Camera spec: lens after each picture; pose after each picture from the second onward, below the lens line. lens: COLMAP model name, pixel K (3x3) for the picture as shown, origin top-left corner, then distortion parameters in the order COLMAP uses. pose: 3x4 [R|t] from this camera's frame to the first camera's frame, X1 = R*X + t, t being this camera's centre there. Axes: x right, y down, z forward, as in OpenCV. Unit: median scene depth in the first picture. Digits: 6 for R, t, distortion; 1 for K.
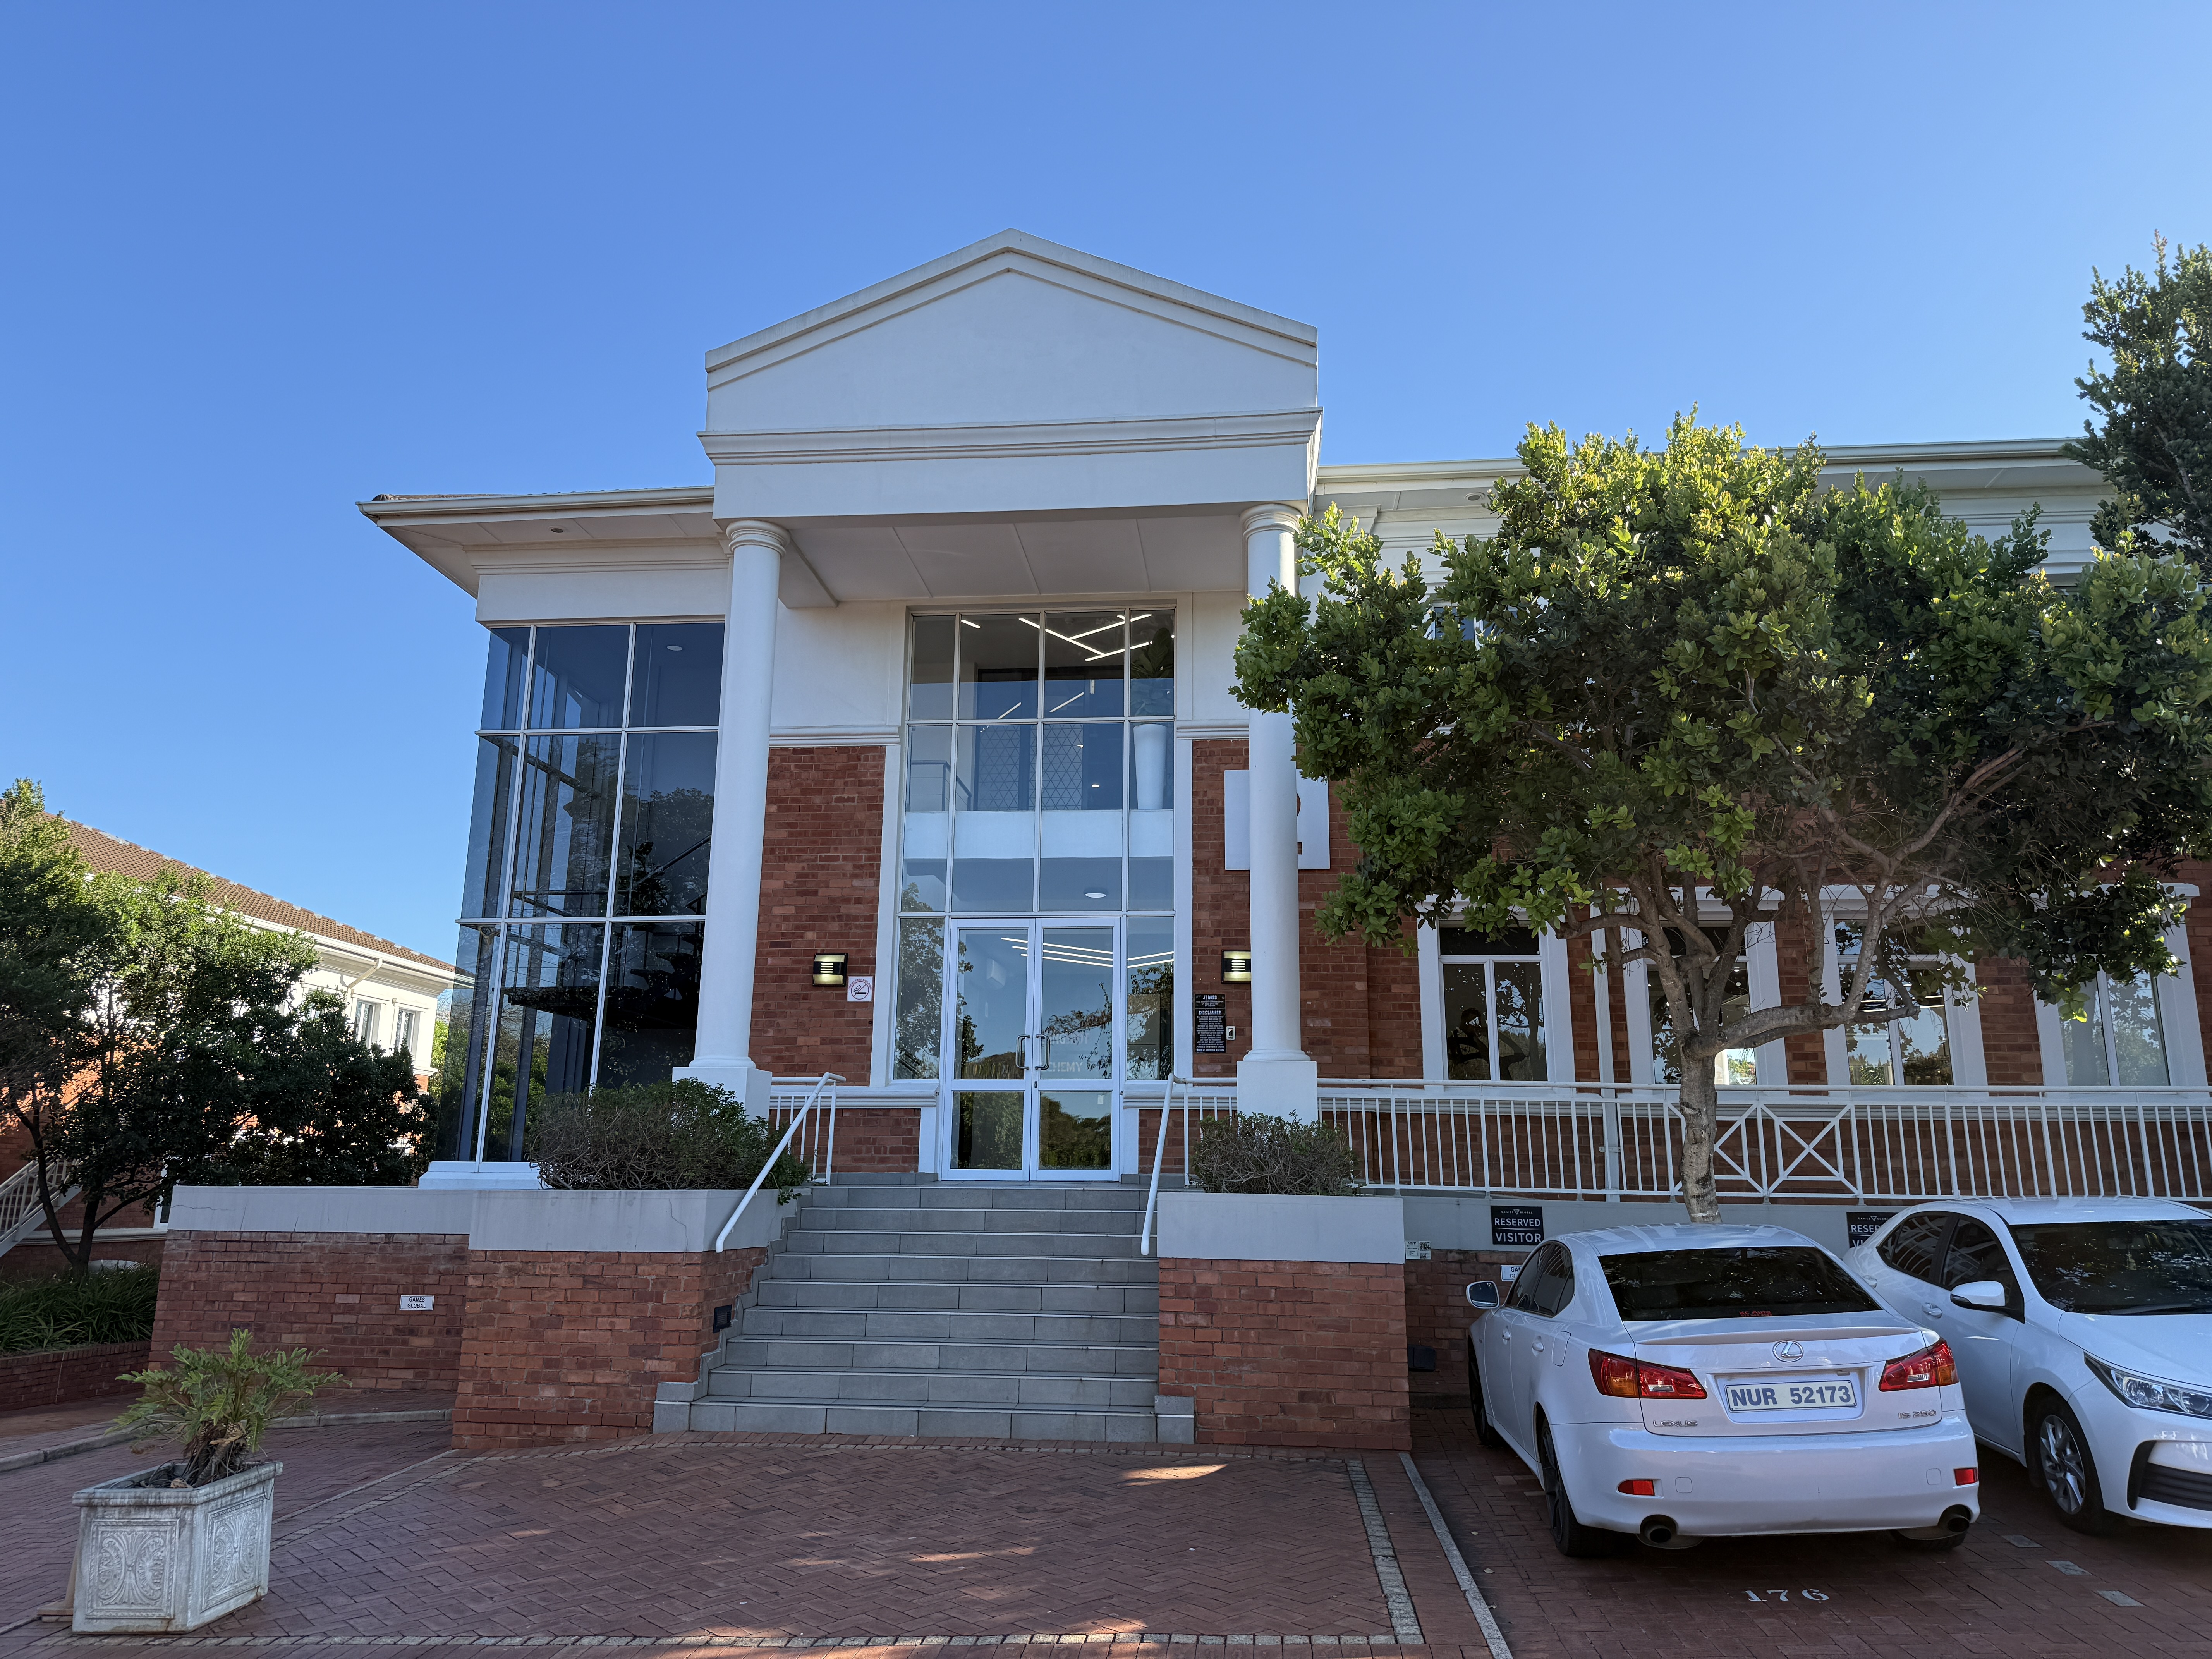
lens RADIAL K [[1561.1, 0, 1122.2], [0, 1561.1, 823.6], [0, 0, 1]] dist [0.021555, -0.028644]
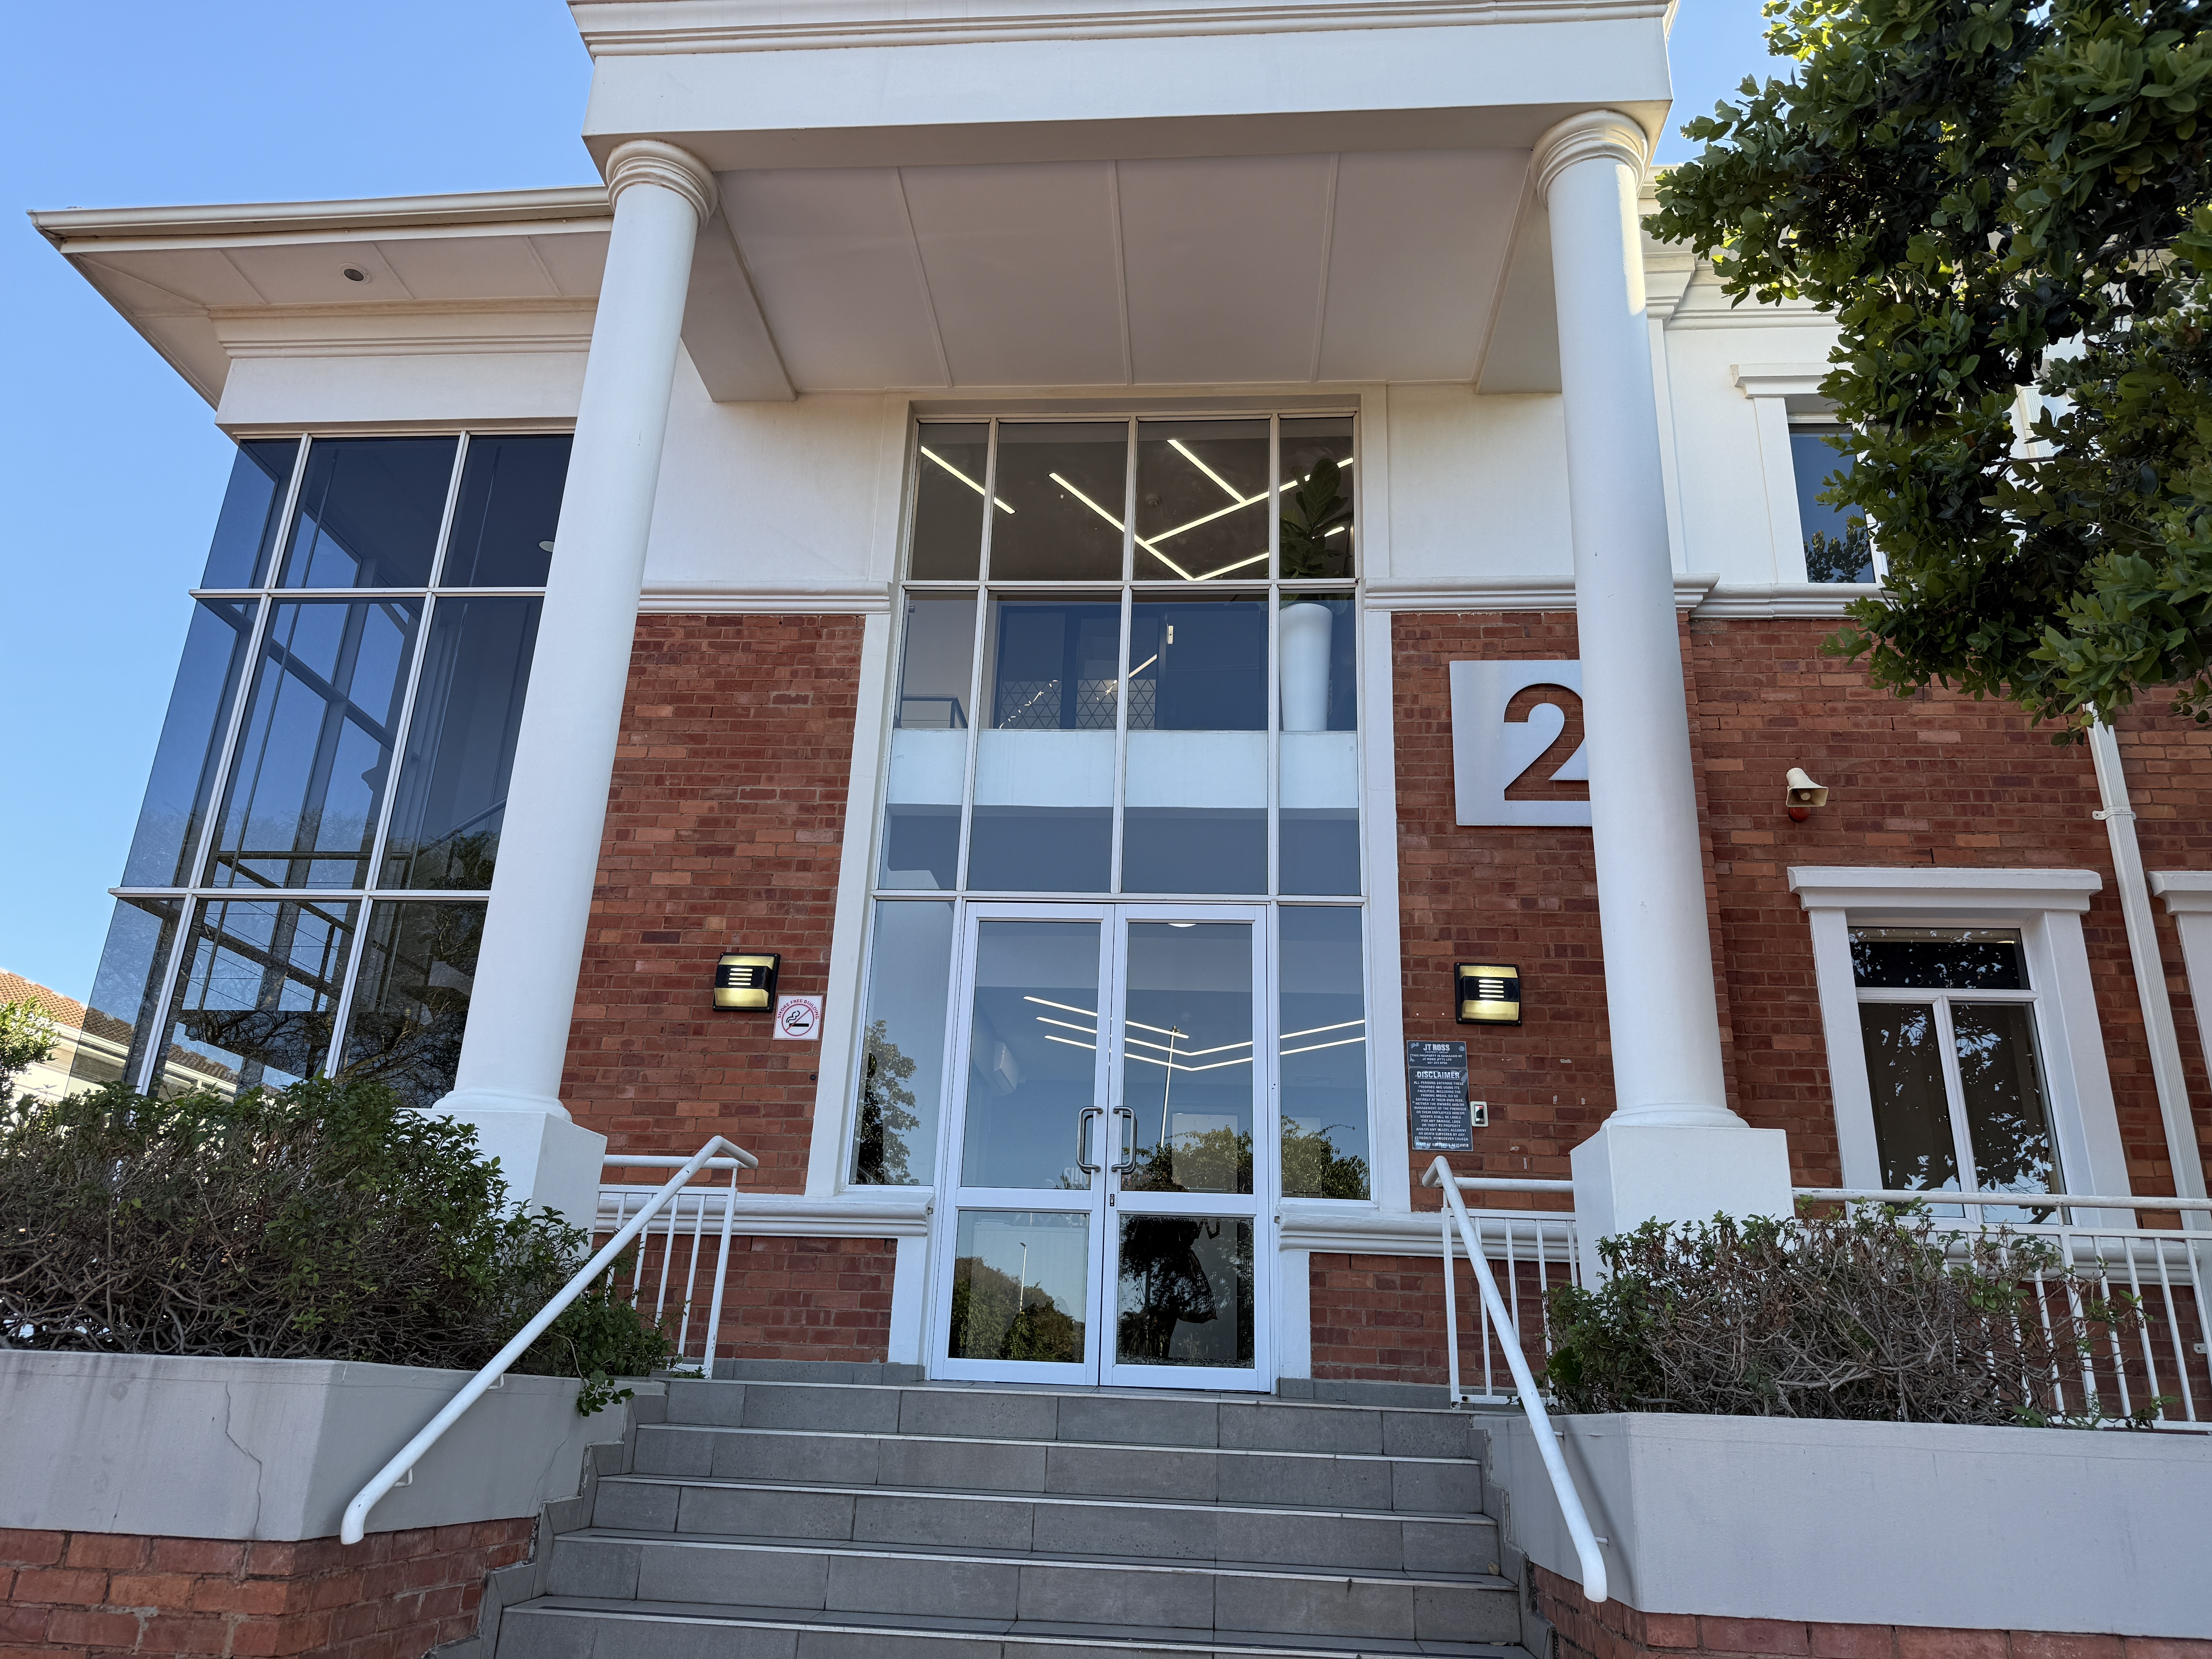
lens RADIAL K [[1561.1, 0, 1092.2], [0, 1561.1, 823.5], [0, 0, 1]] dist [0.021555, -0.028644]
pose [[0.999431, 0.033461, 0.004255, -0.067787], [-0.032585, 0.990369, -0.134562, 0.108623], [-0.008717, 0.134347, 0.990896, 0.438916]]
